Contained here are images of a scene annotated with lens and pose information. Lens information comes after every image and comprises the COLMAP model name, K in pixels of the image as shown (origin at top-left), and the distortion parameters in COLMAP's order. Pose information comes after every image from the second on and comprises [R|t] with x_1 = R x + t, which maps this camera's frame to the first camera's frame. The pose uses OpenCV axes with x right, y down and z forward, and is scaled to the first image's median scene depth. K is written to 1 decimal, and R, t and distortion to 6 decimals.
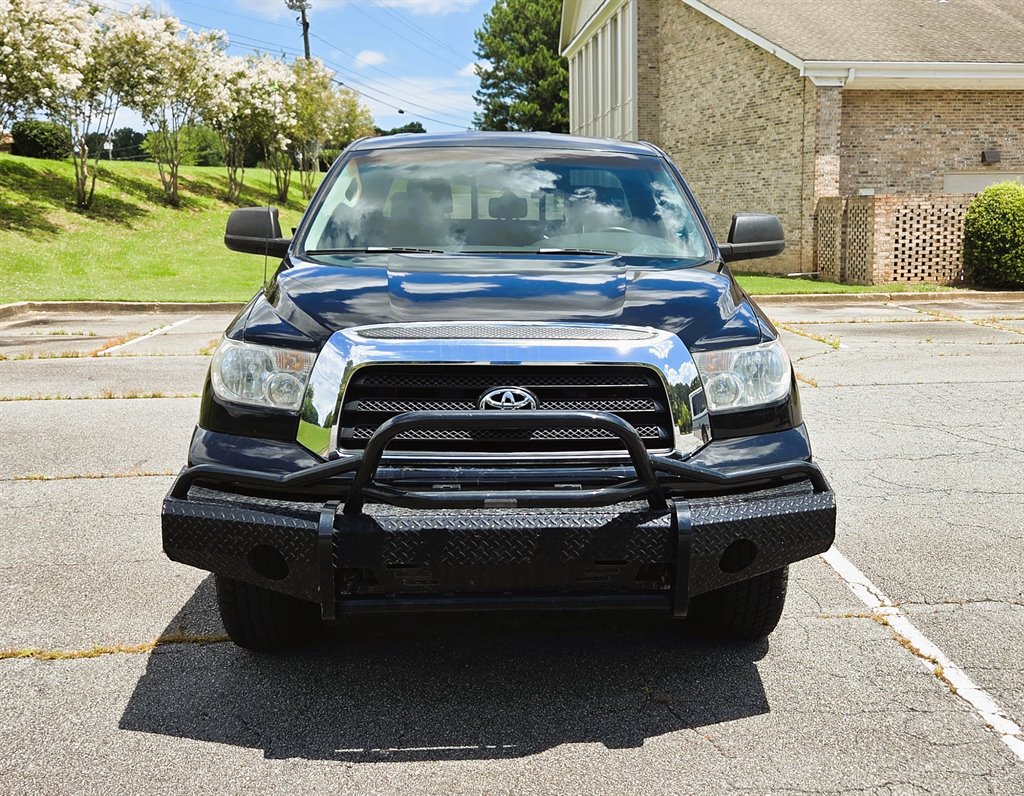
lens RADIAL K [[1203.2, 0, 572.4], [0, 1203.2, 382.5], [0, 0, 1]] dist [0.063485, 0.000000]
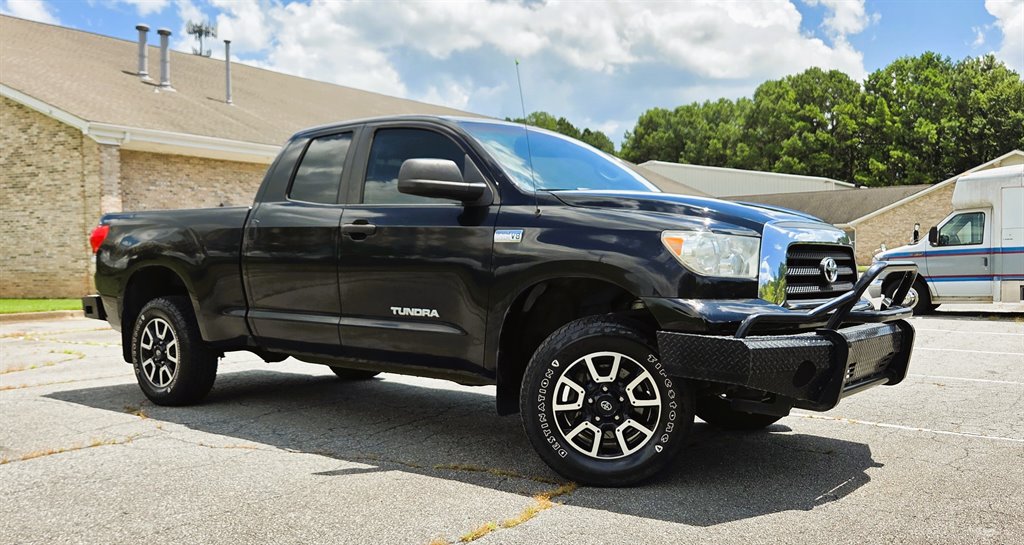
lens RADIAL K [[895.2, 0, 533.1], [0, 895.2, 340.8], [0, 0, 1]] dist [0.019729, -0.031037]
pose [[0.649047, -0.068259, 0.757680, -0.211261], [0.114605, 0.993373, -0.008681, 0.013405], [-0.752067, 0.092468, 0.652568, 0.086870]]
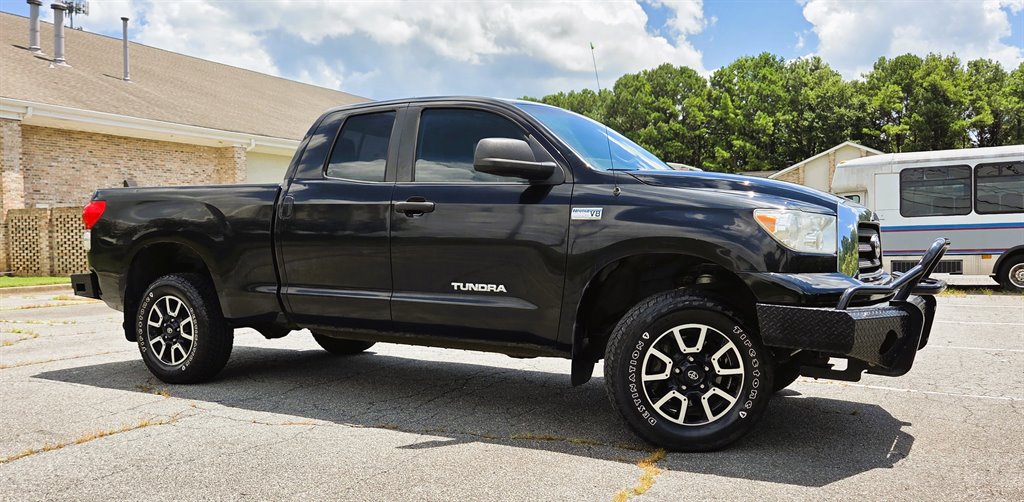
lens RADIAL K [[840.1, 0, 512.3], [0, 840.1, 313.6], [0, 0, 1]] dist [0.027236, -0.037042]
pose [[0.538526, -0.074086, 0.839345, -0.236924], [0.125089, 0.992119, 0.007313, 0.007049], [-0.833272, 0.101054, 0.543549, 0.131535]]
